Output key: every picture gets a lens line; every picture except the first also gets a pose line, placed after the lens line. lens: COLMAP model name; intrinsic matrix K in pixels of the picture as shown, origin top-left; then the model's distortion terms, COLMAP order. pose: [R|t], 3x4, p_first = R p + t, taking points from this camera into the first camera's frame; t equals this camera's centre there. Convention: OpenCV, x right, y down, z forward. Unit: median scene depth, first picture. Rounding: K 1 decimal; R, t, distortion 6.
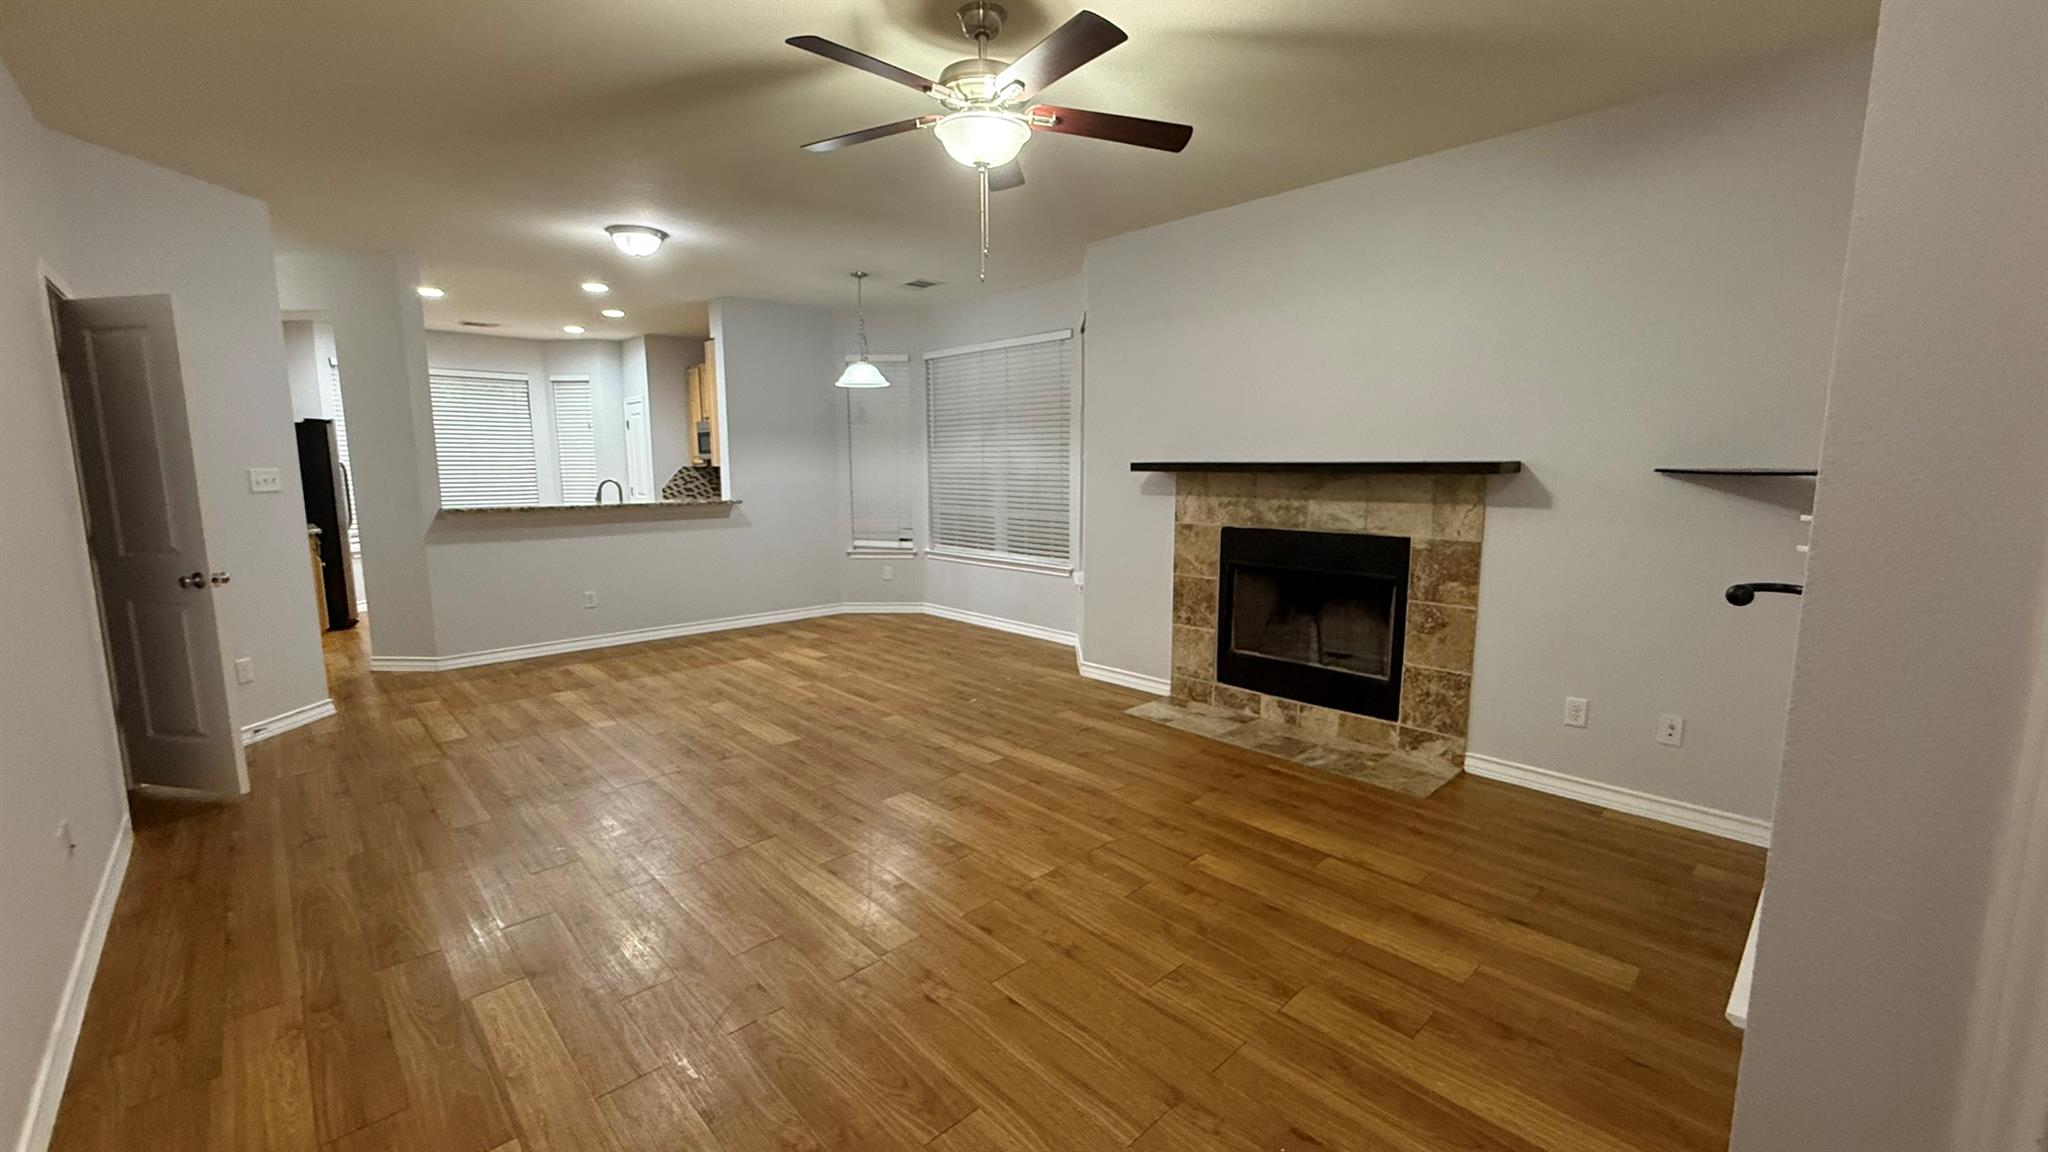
lens RADIAL K [[819.5, 0, 1020.2], [0, 819.5, 582.2], [0, 0, 1]] dist [0.000082, 0.000345]
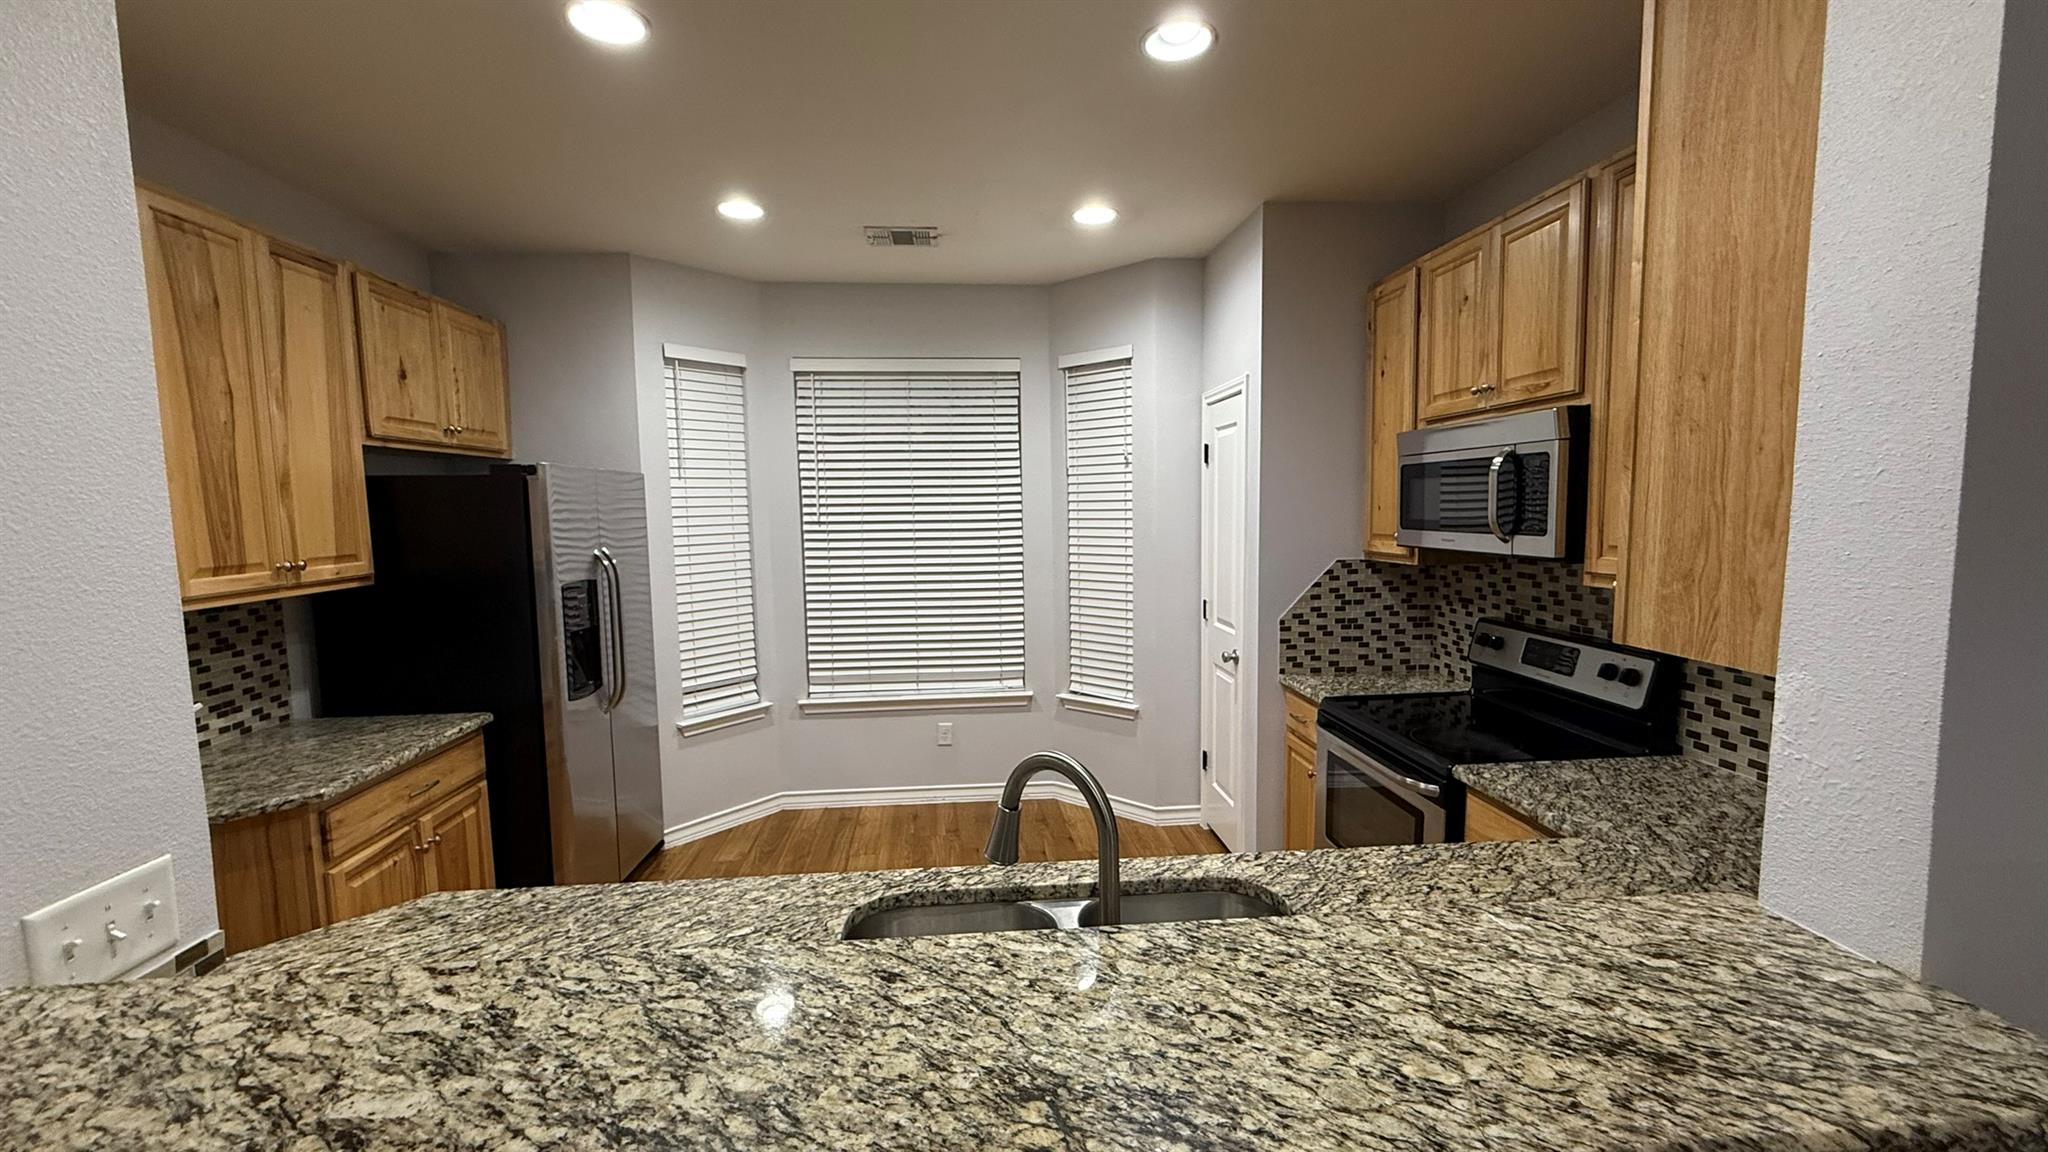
lens RADIAL K [[819.5, 0, 1025.2], [0, 819.5, 570.2], [0, 0, 1]] dist [0.000082, 0.000345]
pose [[0.786304, 0.041696, -0.616431, -0.601831], [-0.077040, 0.996550, -0.030863, -0.232631], [0.613018, 0.071758, 0.786804, 1.277586]]
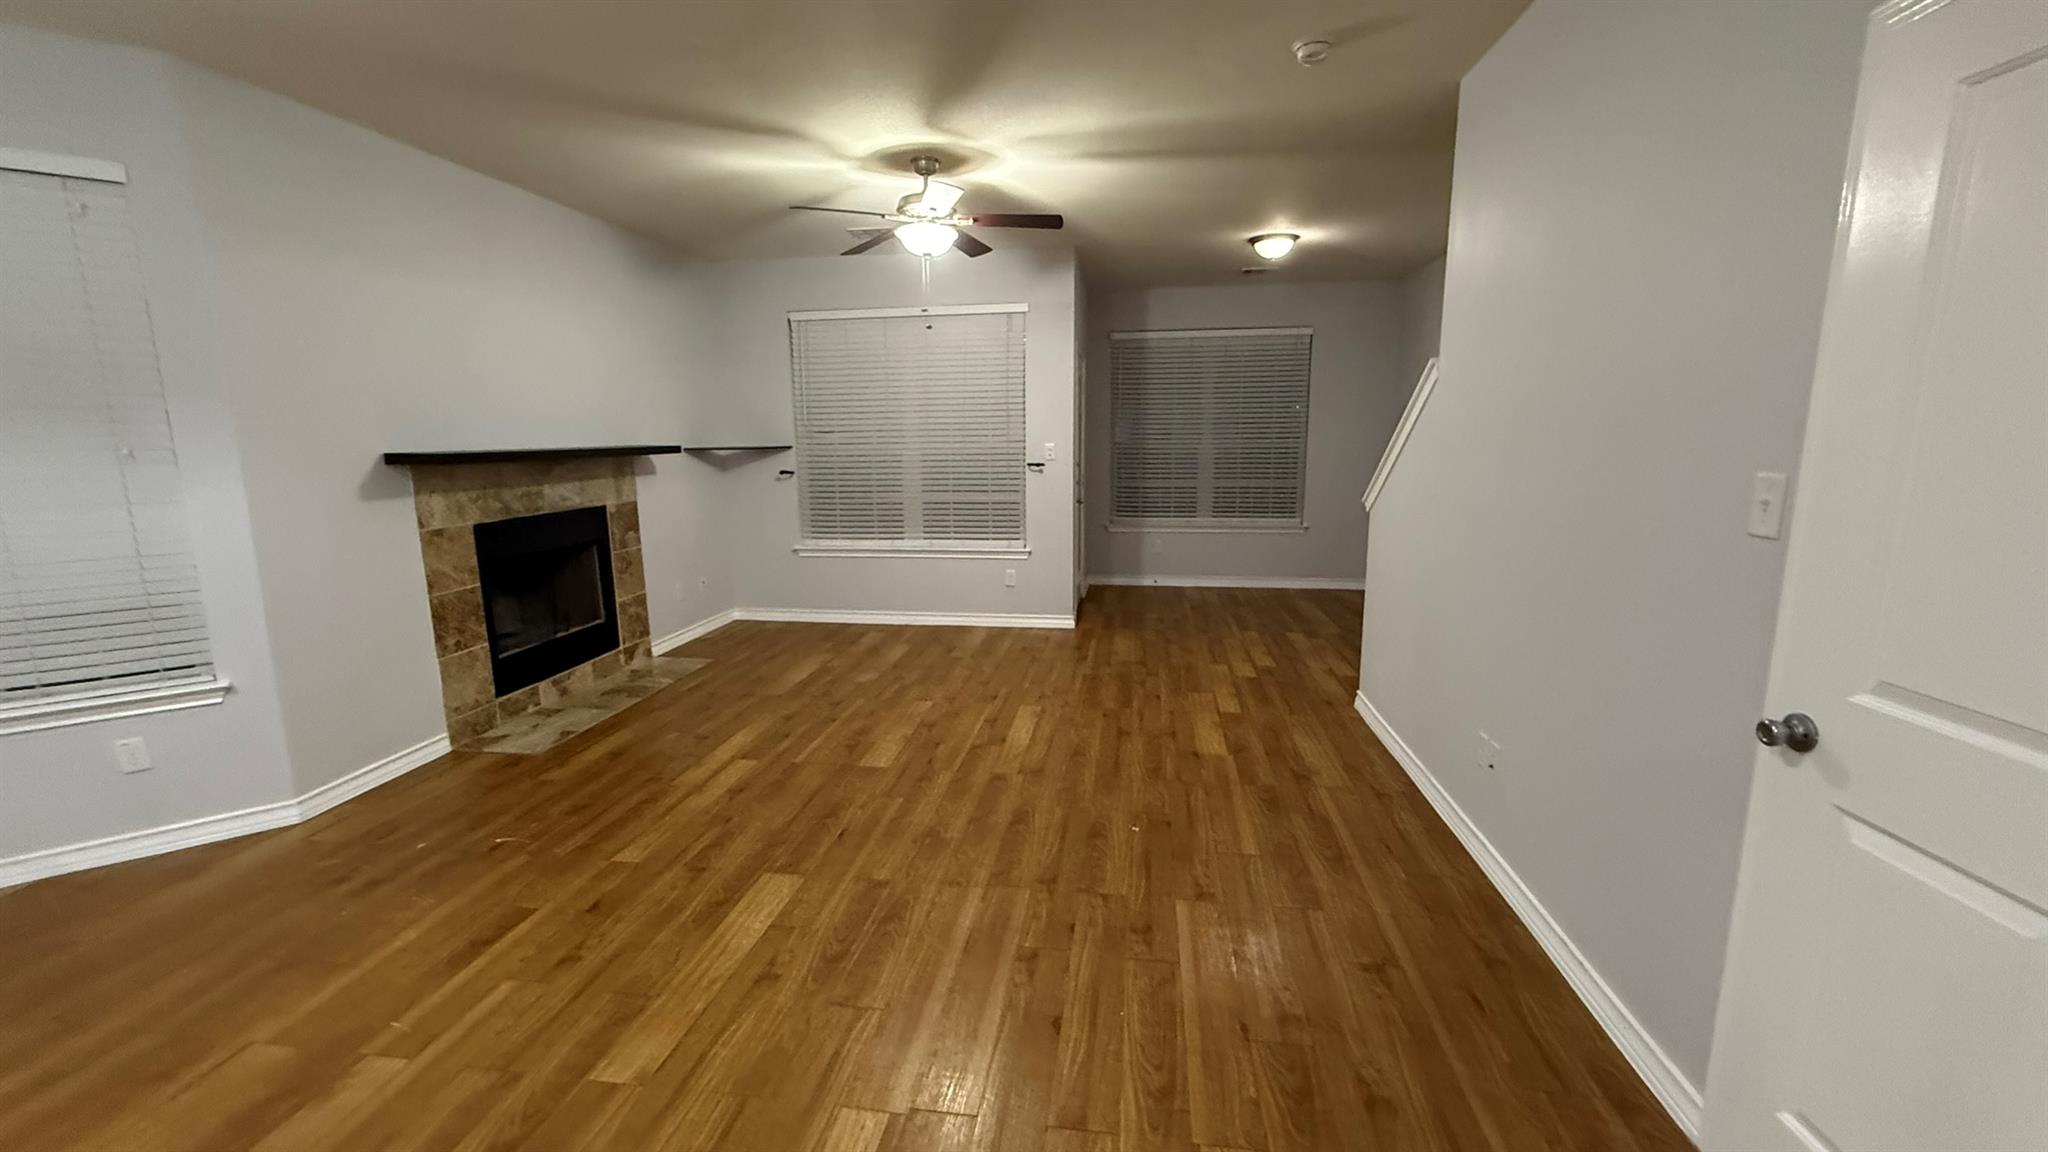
lens RADIAL K [[819.5, 0, 1019.6], [0, 819.5, 573.3], [0, 0, 1]] dist [0.000082, 0.000345]
pose [[-0.619710, -0.125400, 0.774748, -0.832669], [0.125913, 0.958480, 0.255855, -0.174949], [-0.774665, 0.256107, -0.578190, 1.105304]]
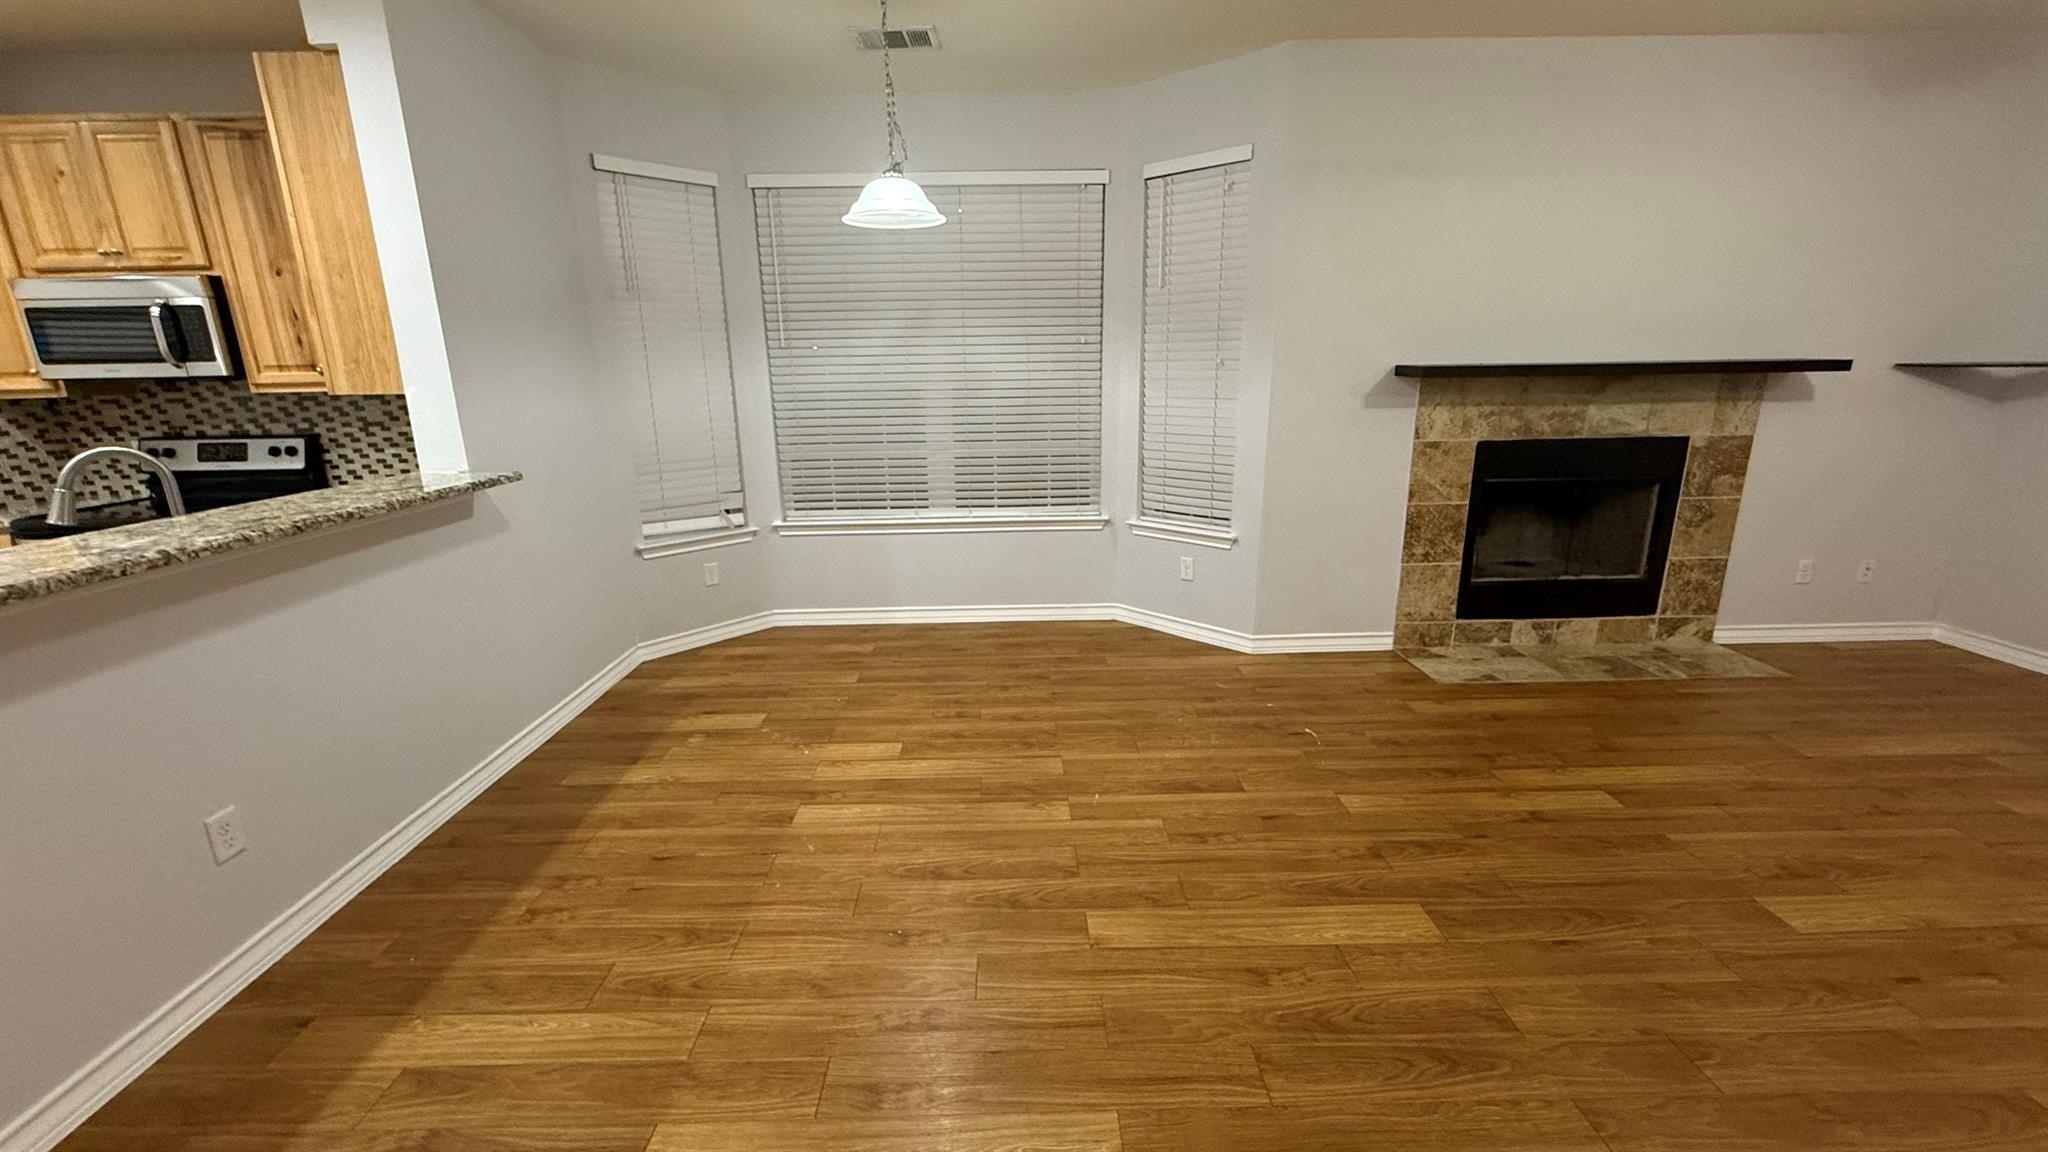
lens RADIAL K [[819.5, 0, 1017.1], [0, 819.5, 577.9], [0, 0, 1]] dist [0.000082, 0.000345]
pose [[0.672325, -0.199077, 0.712985, -0.741250], [0.121712, 0.979780, 0.158800, -0.126816], [-0.730182, -0.019986, 0.682960, 0.791176]]
